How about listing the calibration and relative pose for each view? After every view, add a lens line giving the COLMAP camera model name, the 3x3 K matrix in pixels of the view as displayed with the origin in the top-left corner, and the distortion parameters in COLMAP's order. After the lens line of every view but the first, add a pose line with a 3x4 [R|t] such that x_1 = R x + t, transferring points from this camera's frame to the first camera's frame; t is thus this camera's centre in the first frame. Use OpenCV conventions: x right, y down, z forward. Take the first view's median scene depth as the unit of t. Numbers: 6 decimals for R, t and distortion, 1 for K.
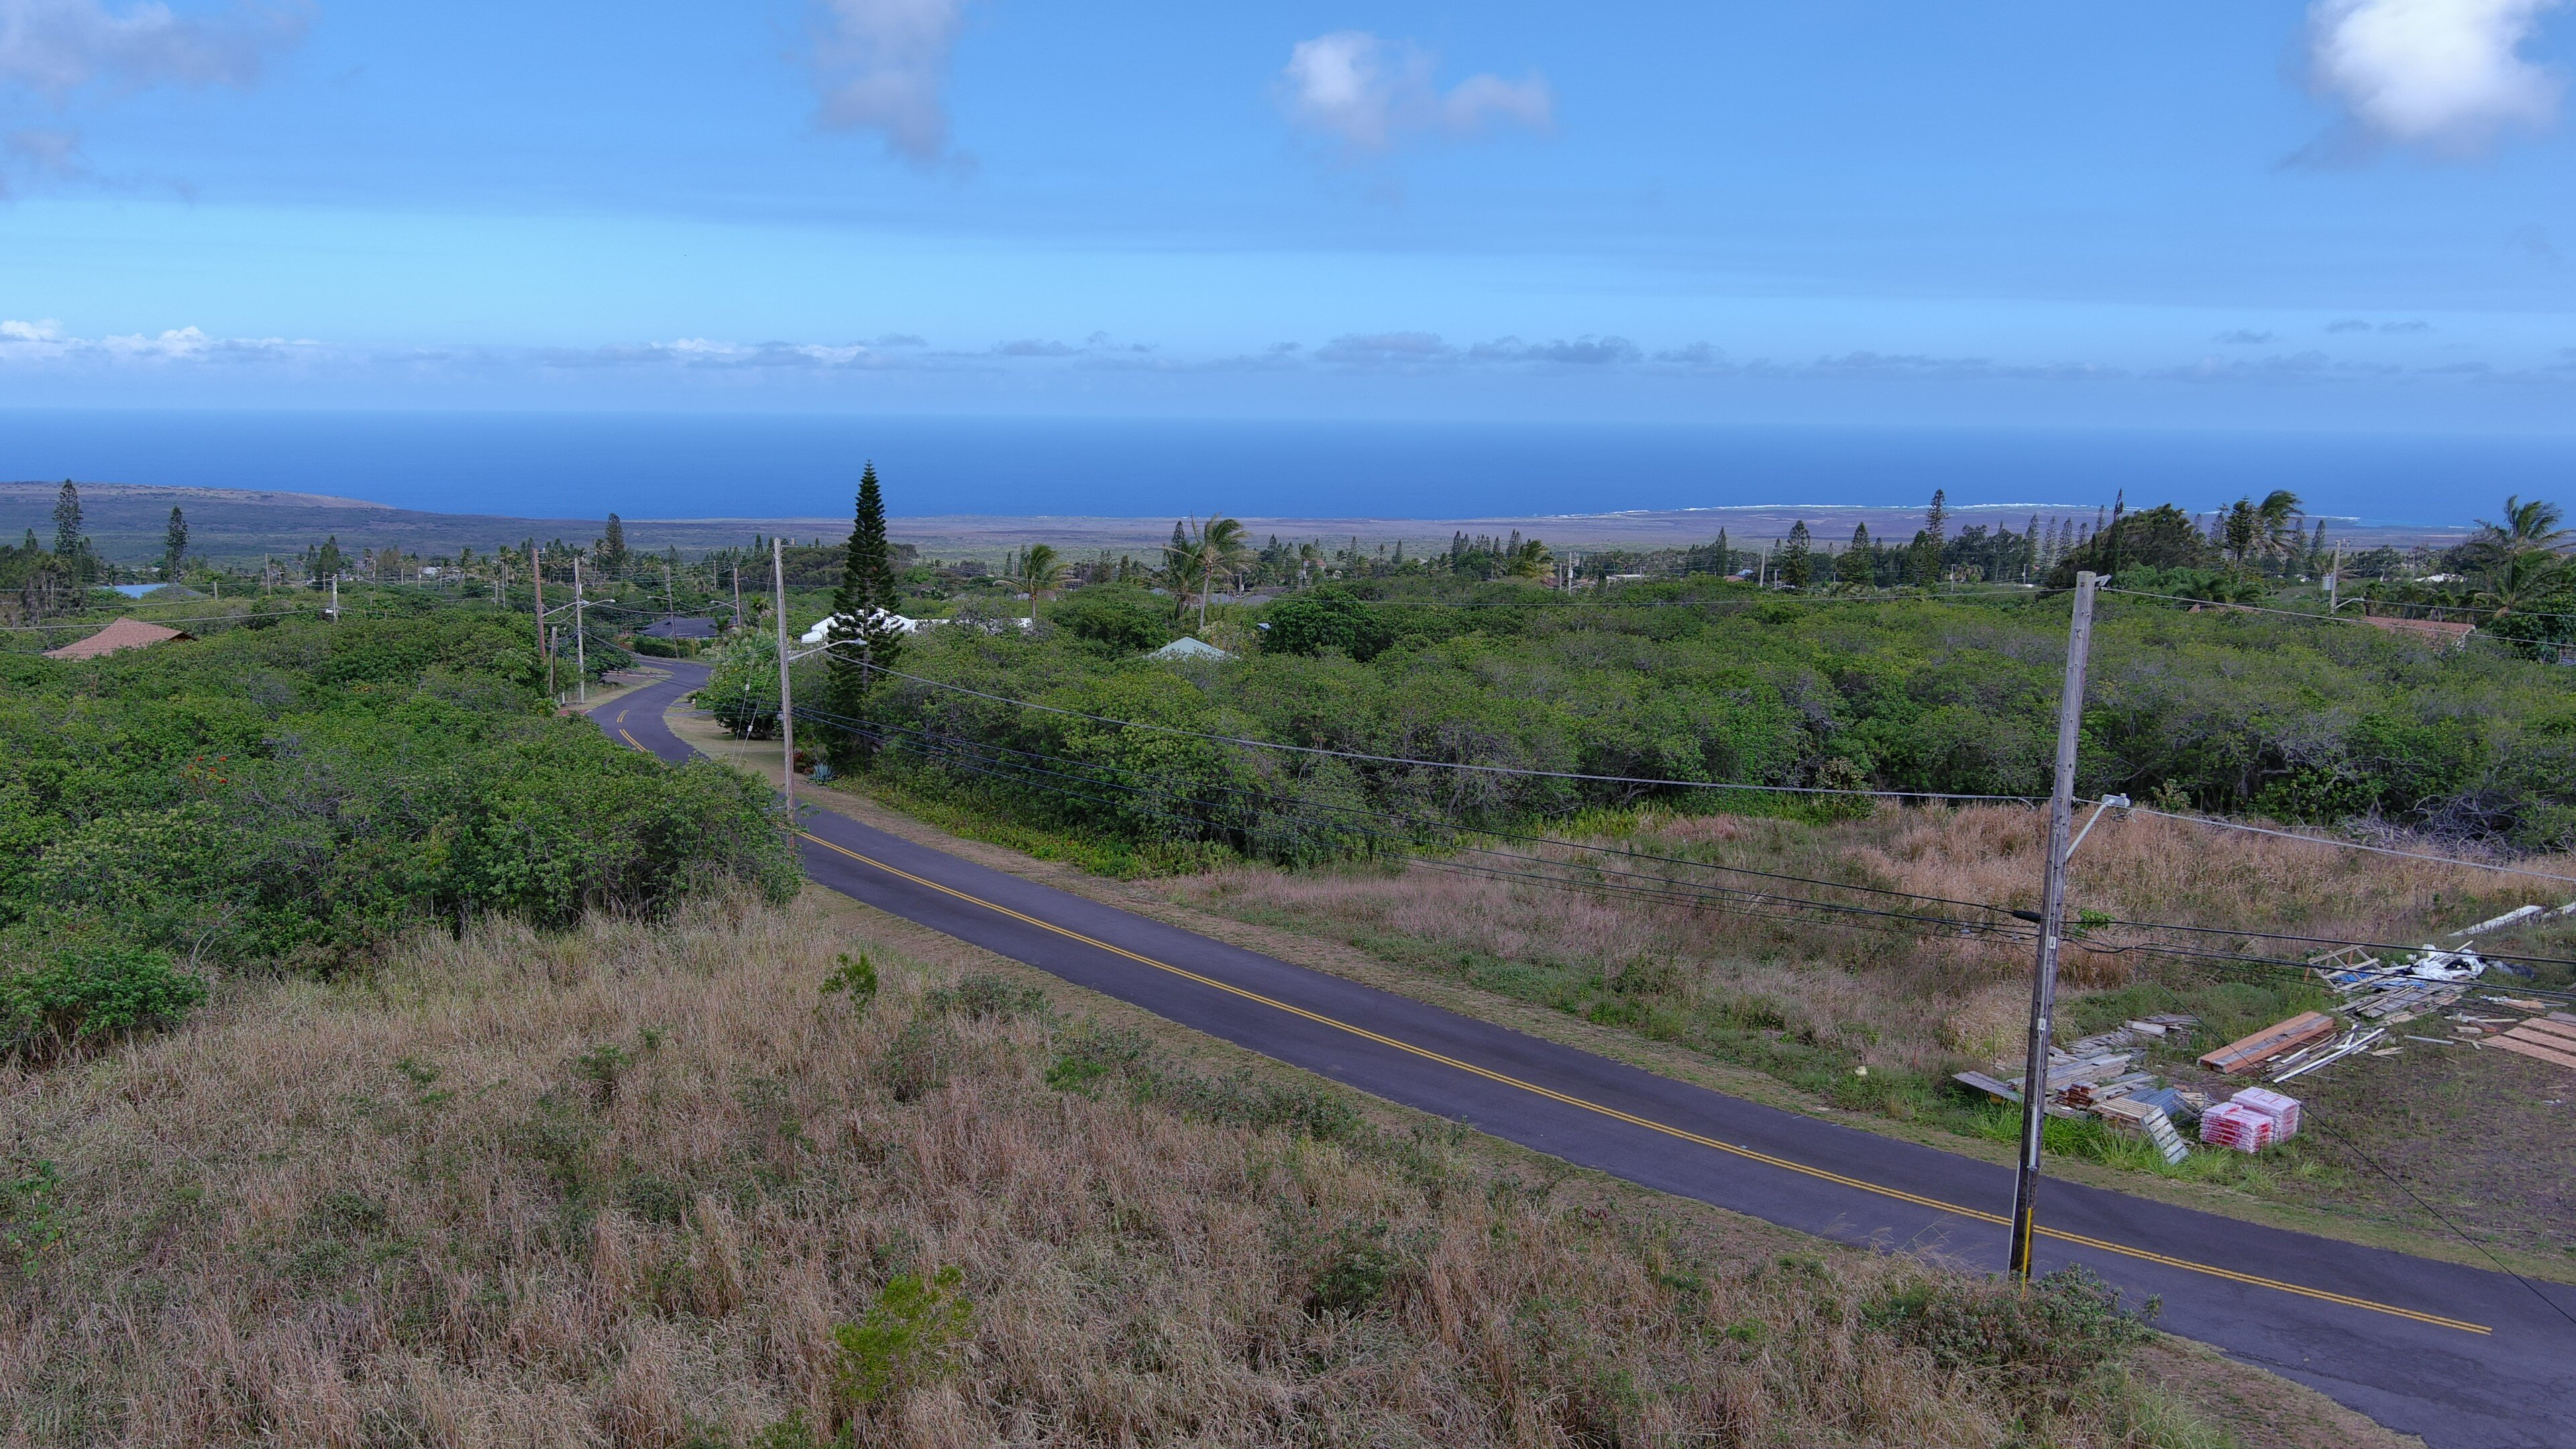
lens RADIAL K [[2014.3, 0, 1294.7], [0, 2014.3, 706.2], [0, 0, 1]] dist [0.040856, -0.039540]
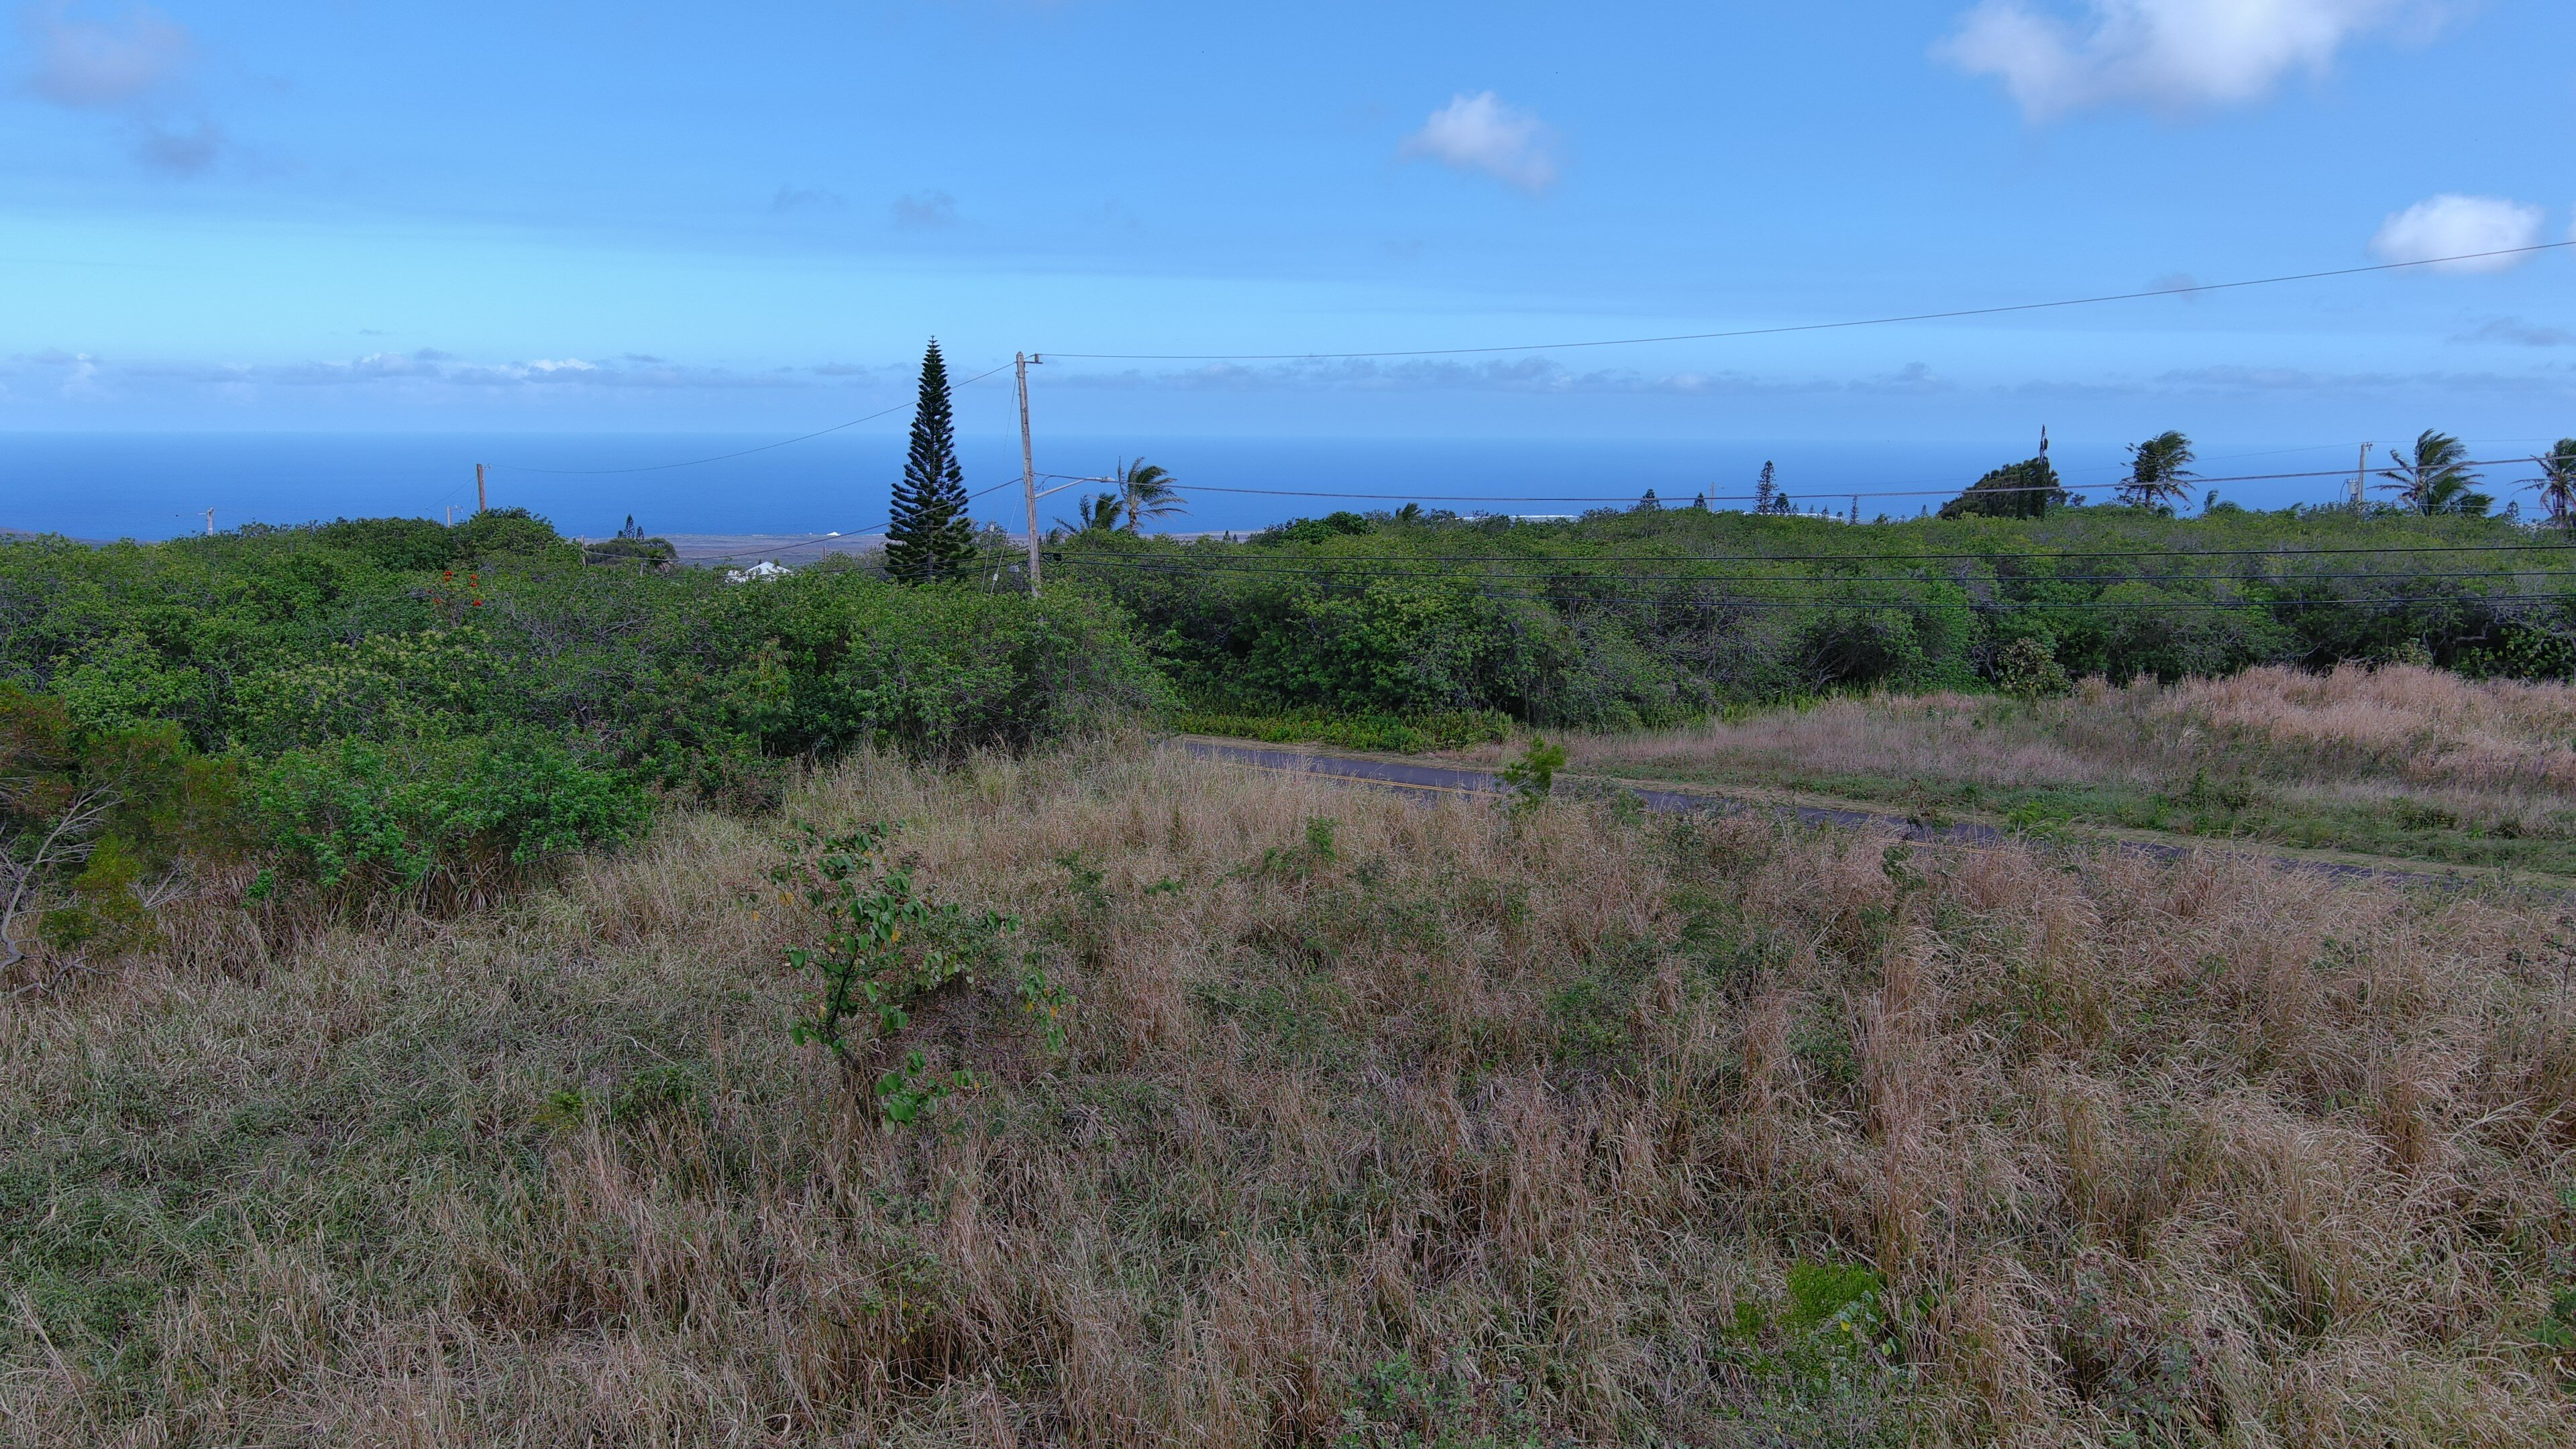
lens RADIAL K [[2014.3, 0, 1289.8], [0, 2014.3, 724.4], [0, 0, 1]] dist [0.040856, -0.039540]
pose [[0.990845, -0.024562, 0.132755, -0.257406], [0.024362, 0.999698, 0.003133, 0.071668], [-0.132791, 0.000130, 0.991144, 0.148521]]
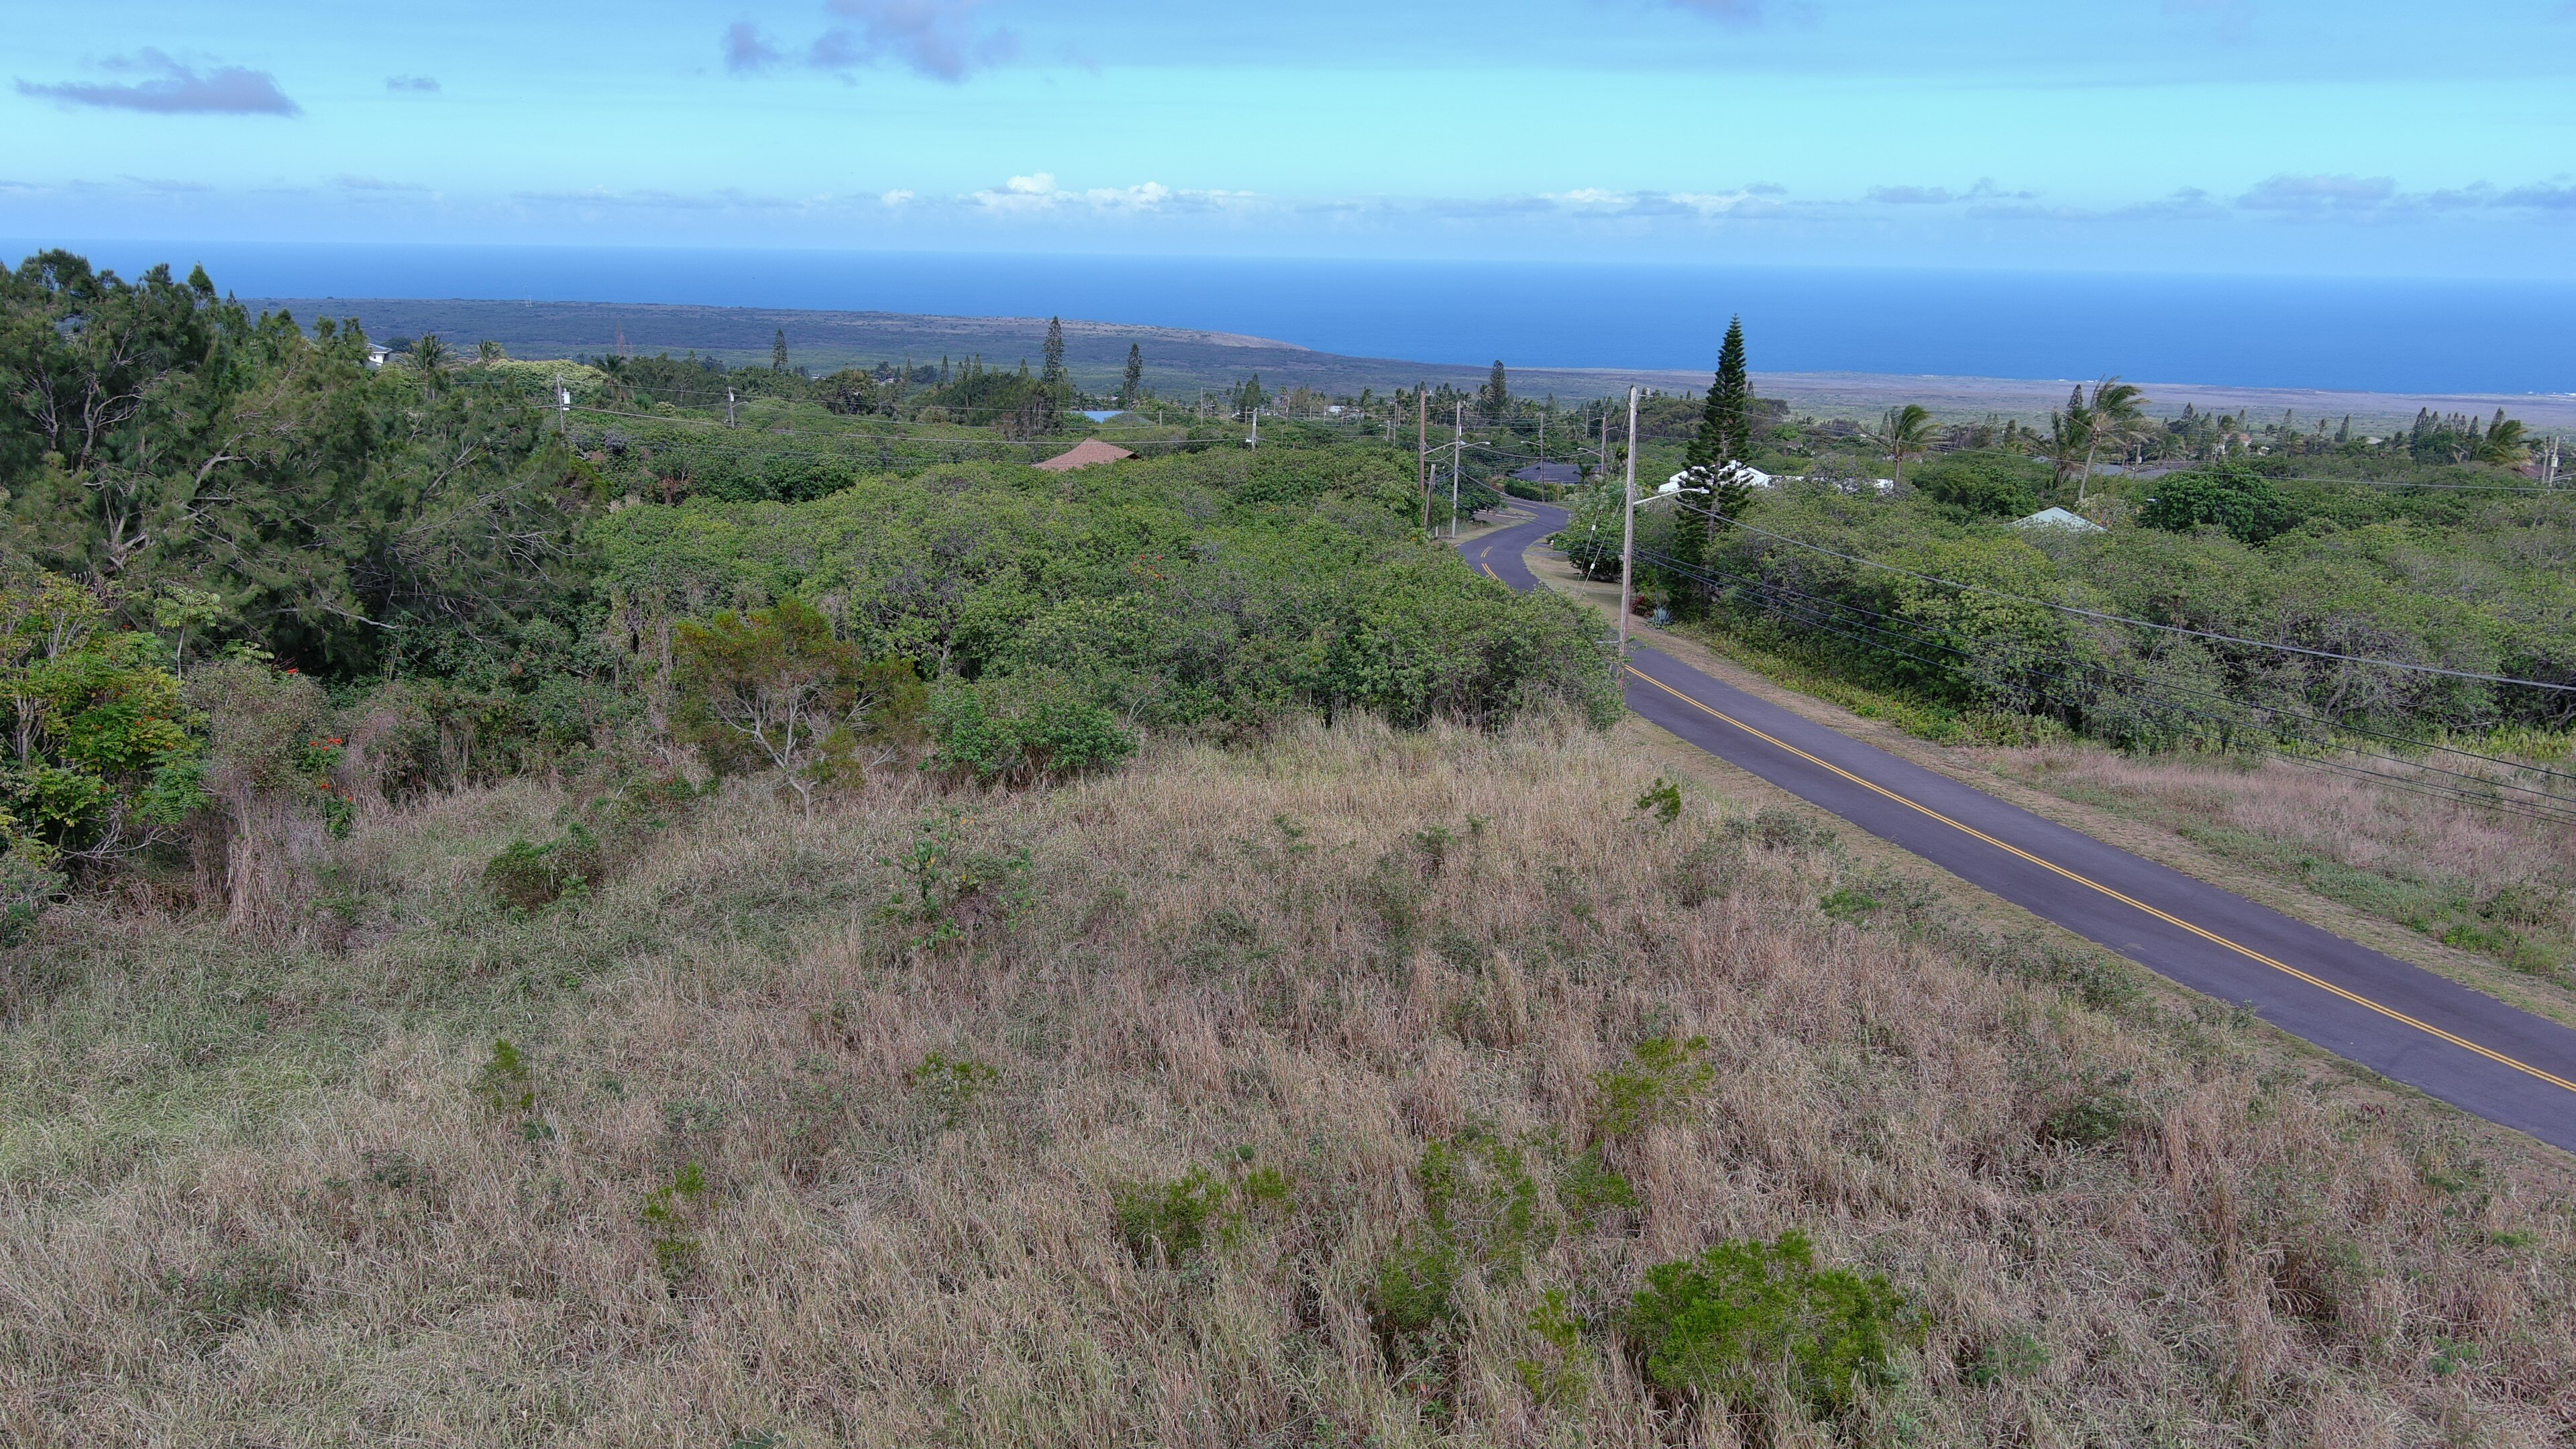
lens RADIAL K [[2014.3, 0, 1286.1], [0, 2014.3, 740.9], [0, 0, 1]] dist [0.040856, -0.039540]
pose [[0.909701, 0.106630, -0.401340, 0.020663], [-0.071118, 0.992197, 0.102411, 0.005075], [0.409129, -0.064621, 0.910186, -0.042745]]
